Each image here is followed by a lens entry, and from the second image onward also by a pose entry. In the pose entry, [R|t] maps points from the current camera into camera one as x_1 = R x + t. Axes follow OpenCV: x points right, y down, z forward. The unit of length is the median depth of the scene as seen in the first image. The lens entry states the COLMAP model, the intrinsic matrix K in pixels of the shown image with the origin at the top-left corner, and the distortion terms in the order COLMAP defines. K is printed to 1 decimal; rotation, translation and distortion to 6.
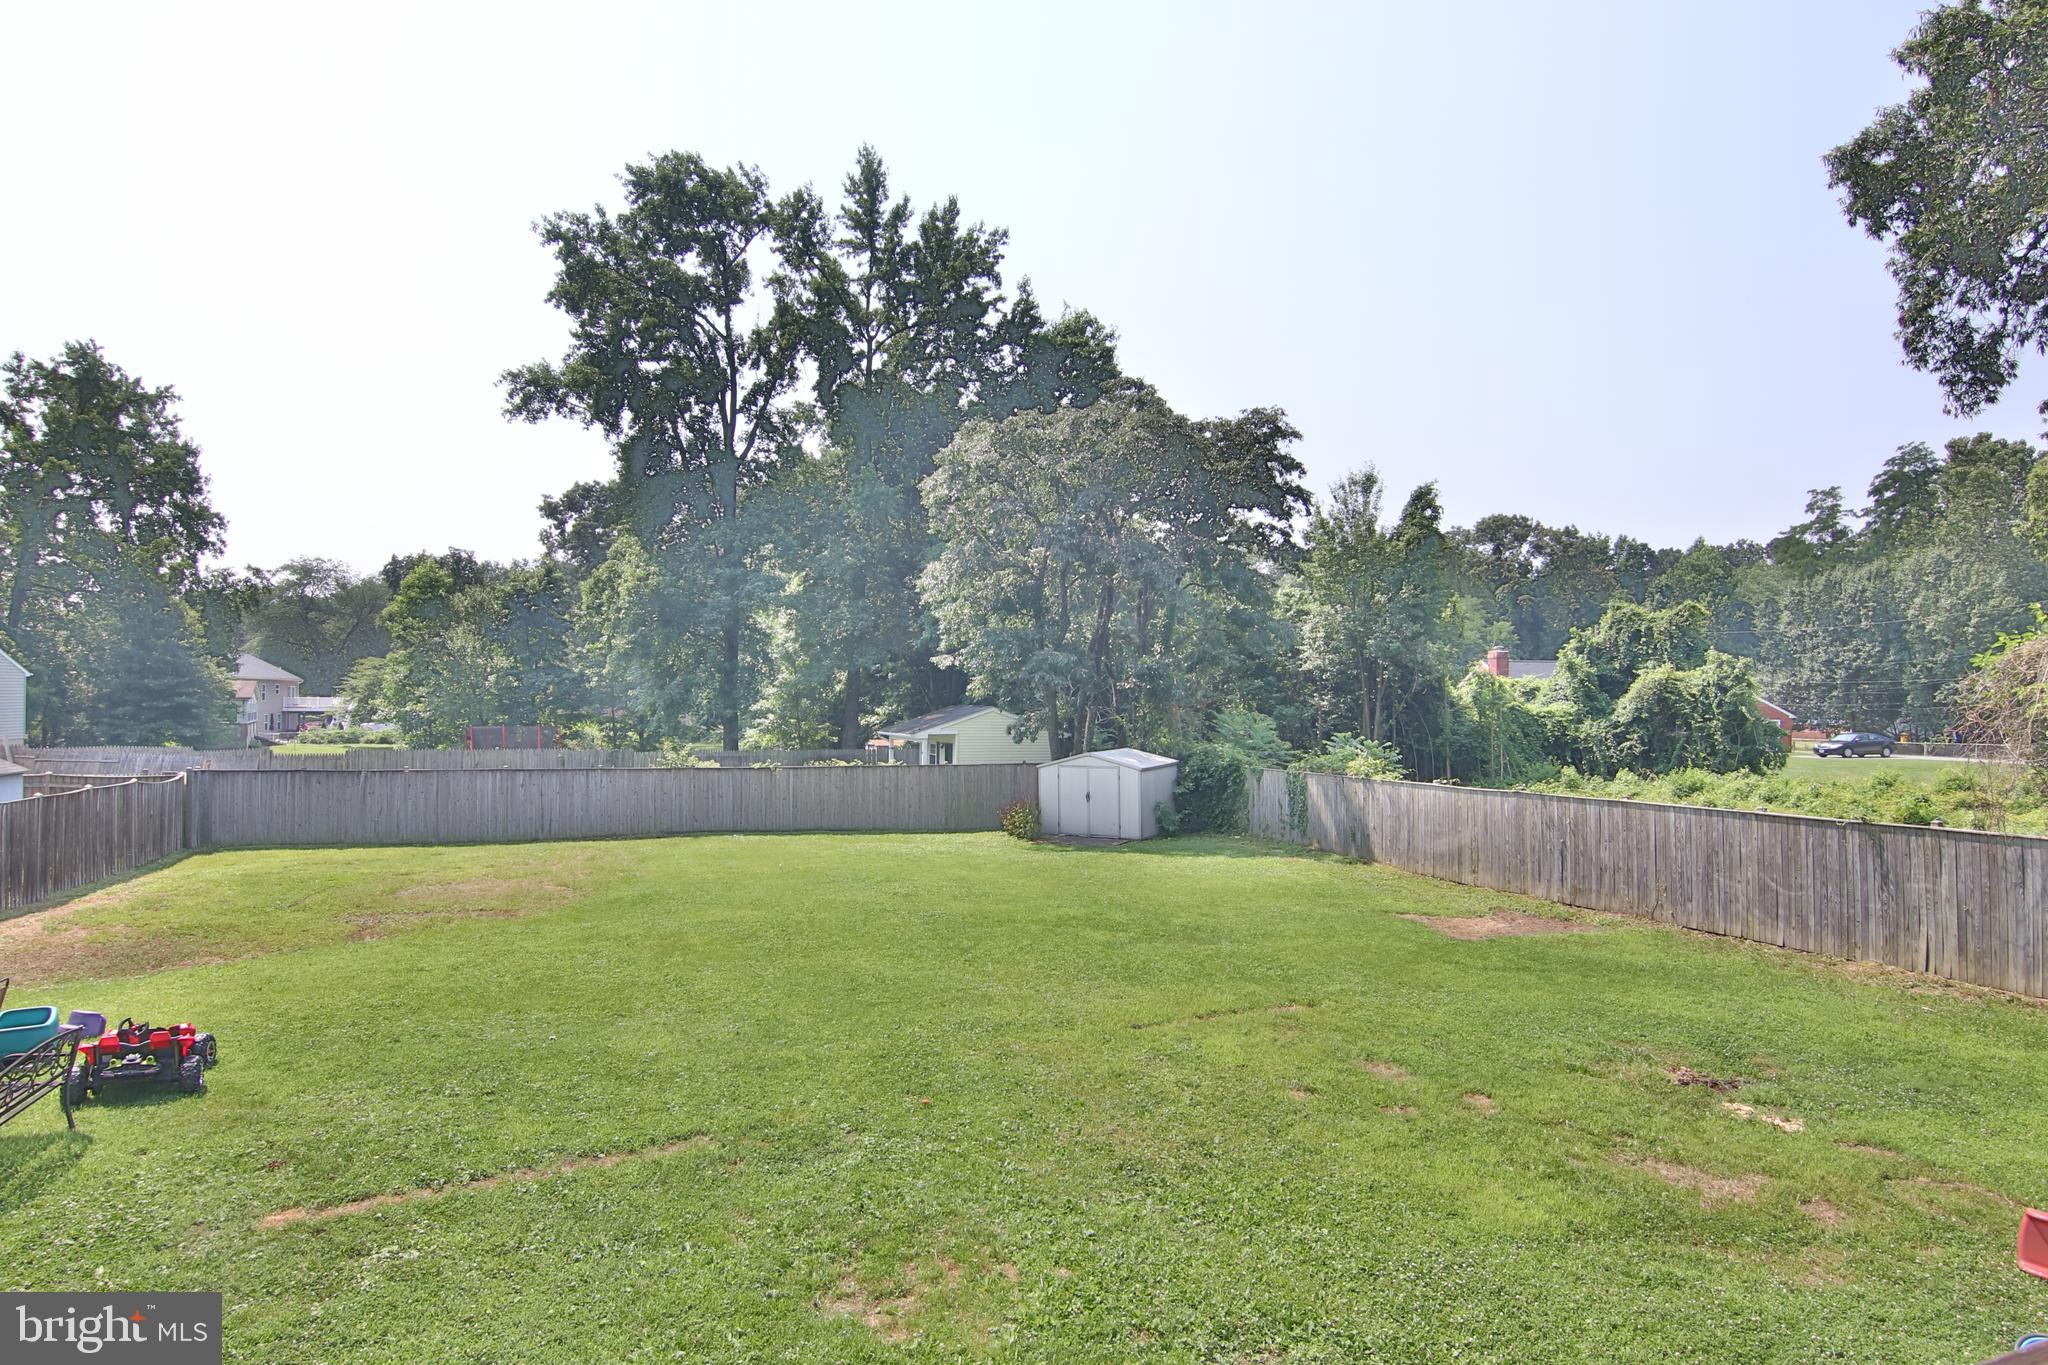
lens RADIAL K [[1161.2, 0, 1023.6], [0, 1161.2, 677.6], [0, 0, 1]] dist [-0.006609, -0.011131]
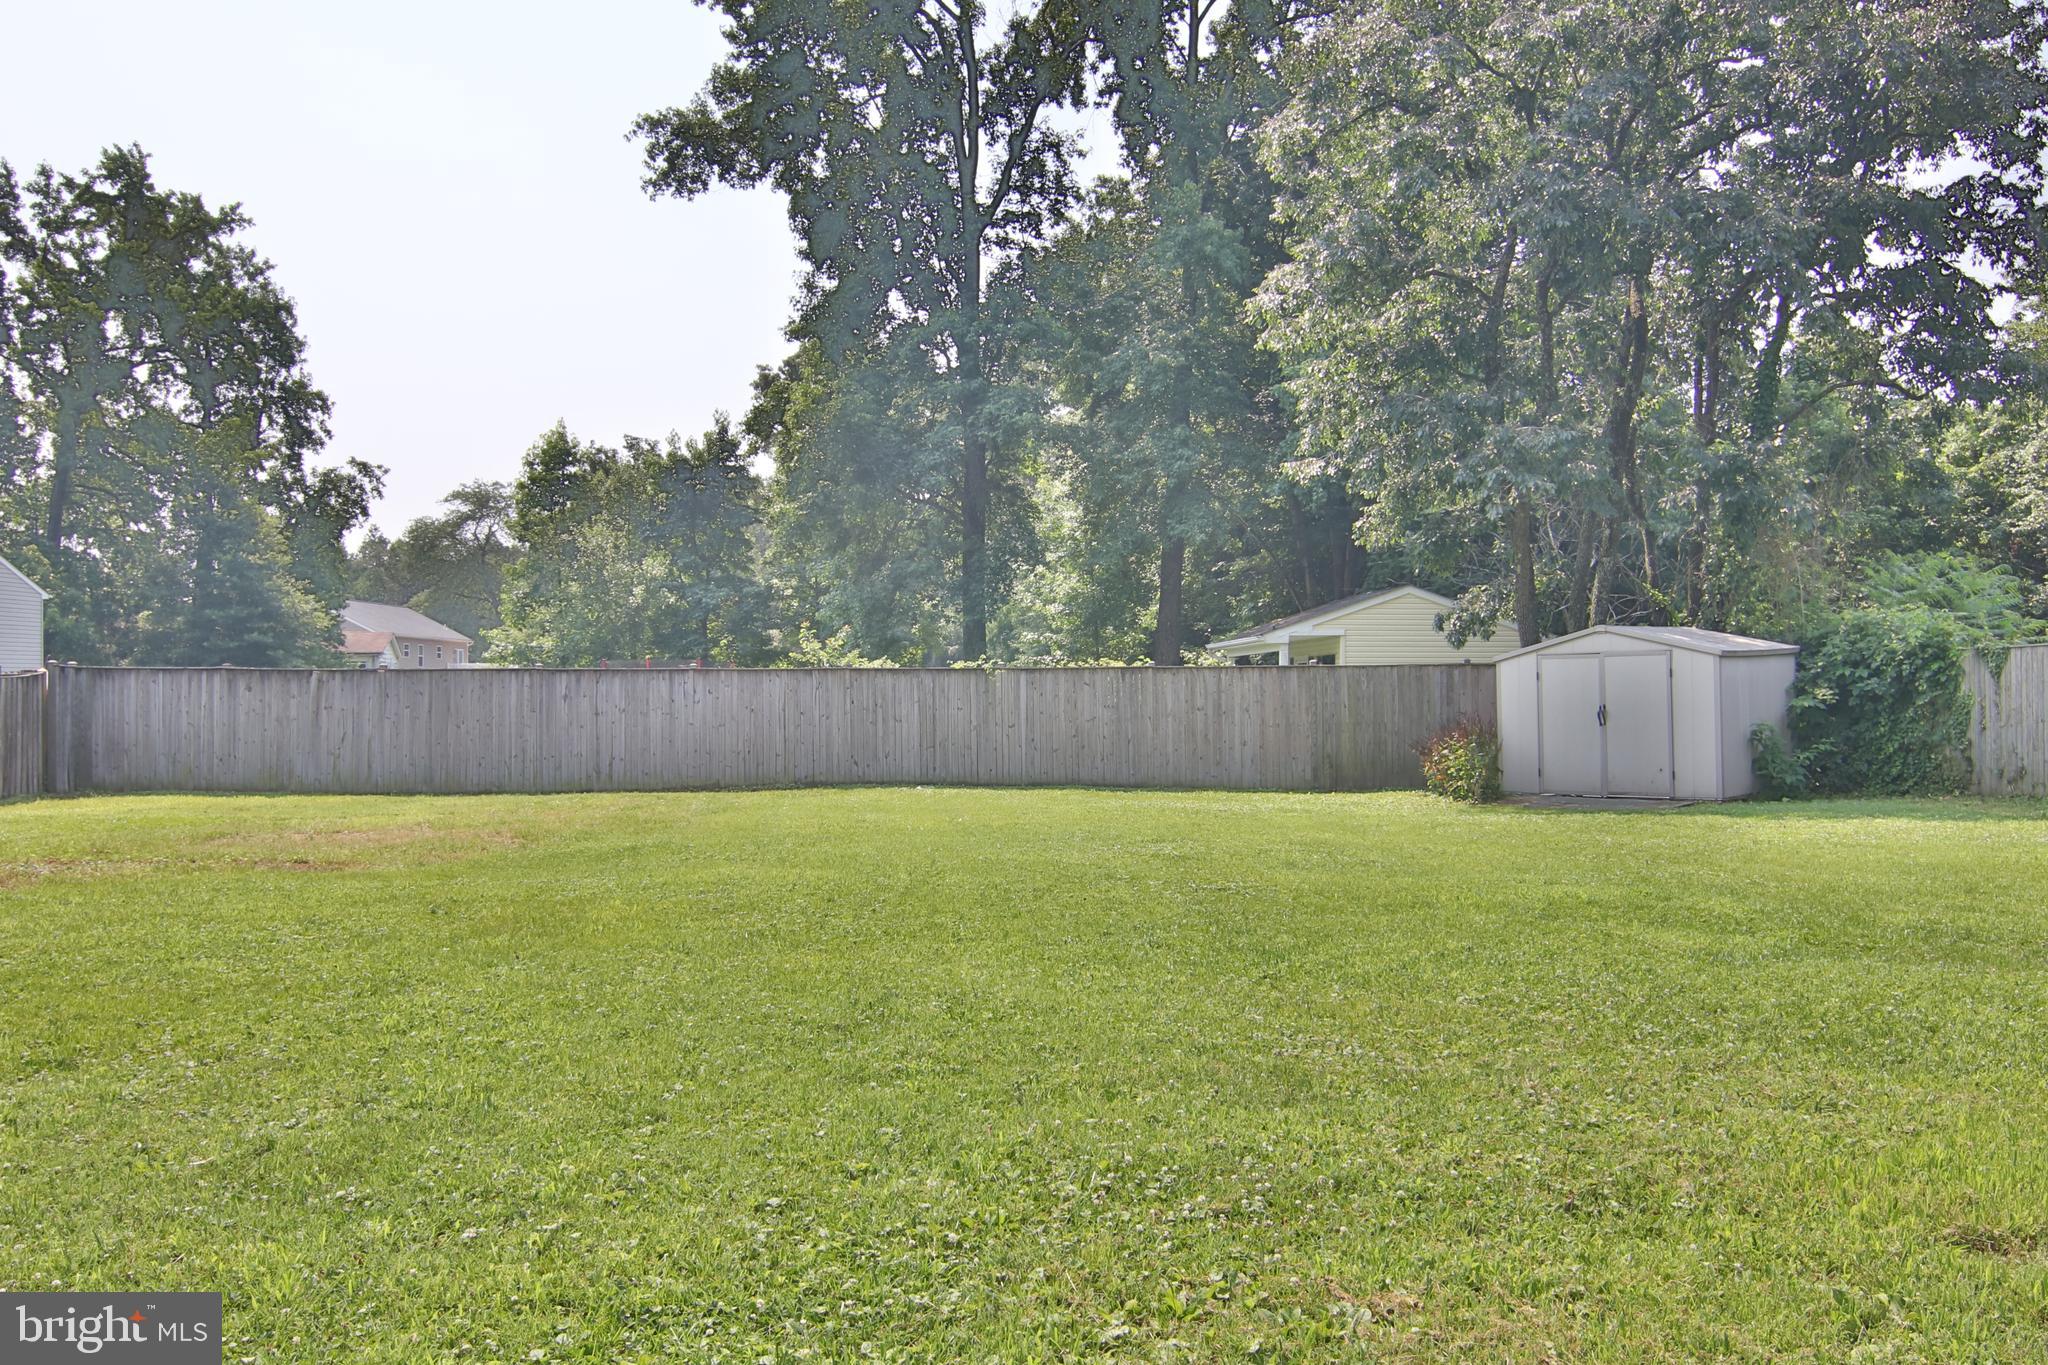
lens RADIAL K [[1637.5, 0, 1018.0], [0, 1637.5, 680.8], [0, 0, 1]] dist [-0.005942, 0.002576]
pose [[0.962833, -0.010469, -0.269895, 0.003133], [0.013632, 0.999859, 0.009846, 0.050404], [0.269754, -0.013159, 0.962839, 0.173942]]
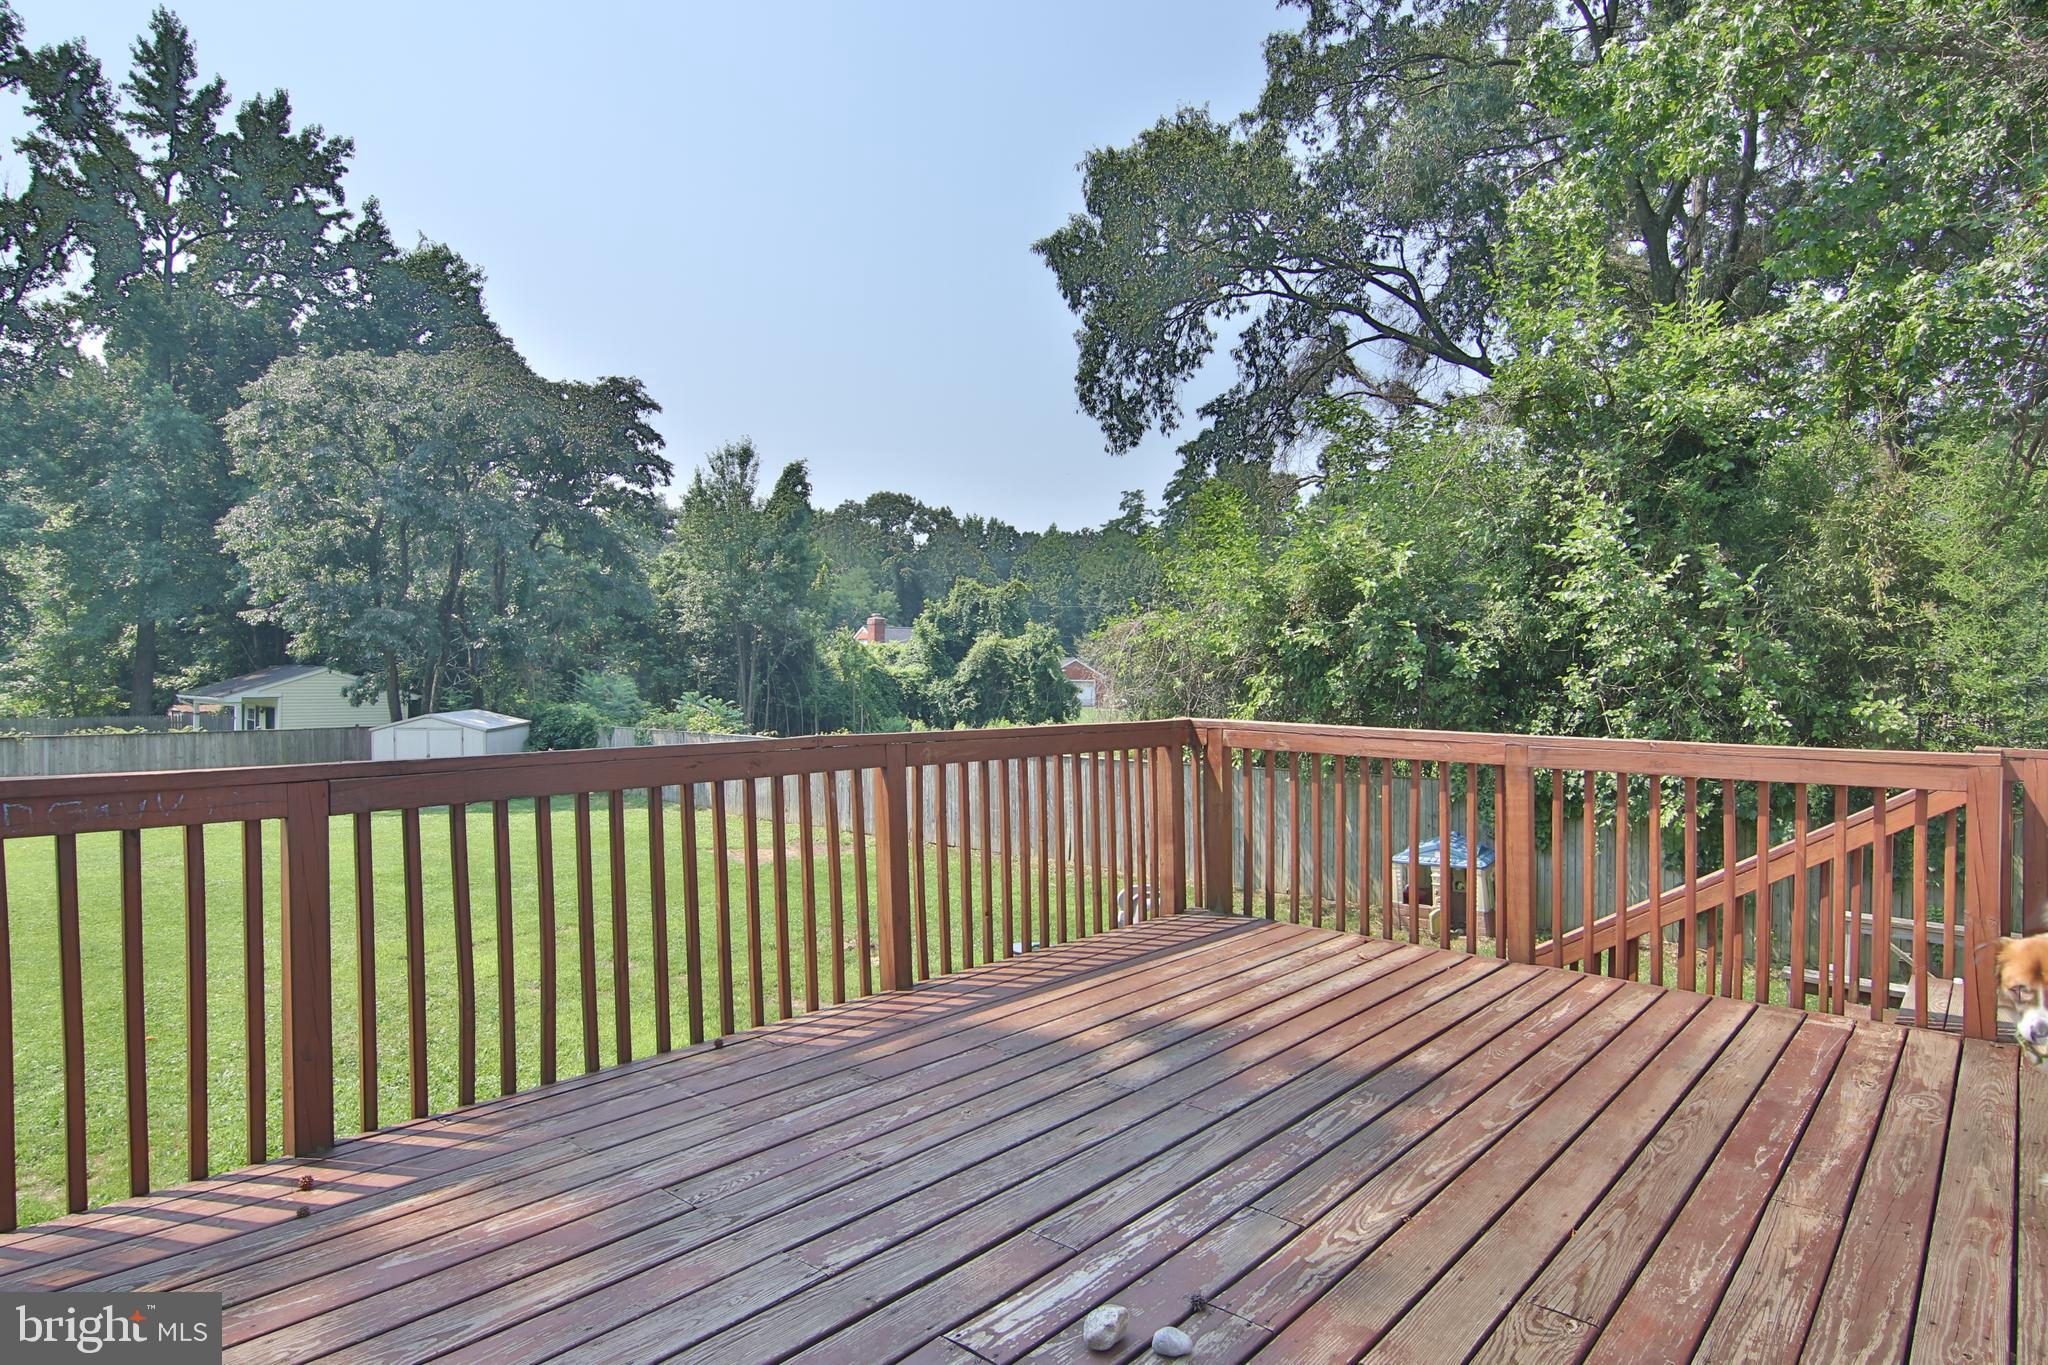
lens RADIAL K [[1161.2, 0, 1024.6], [0, 1161.2, 679.7], [0, 0, 1]] dist [-0.006609, -0.011131]
pose [[0.882285, -0.001798, 0.470712, 0.025637], [-0.014529, 0.999412, 0.031050, -0.000967], [-0.470491, -0.034234, 0.881740, -0.057655]]
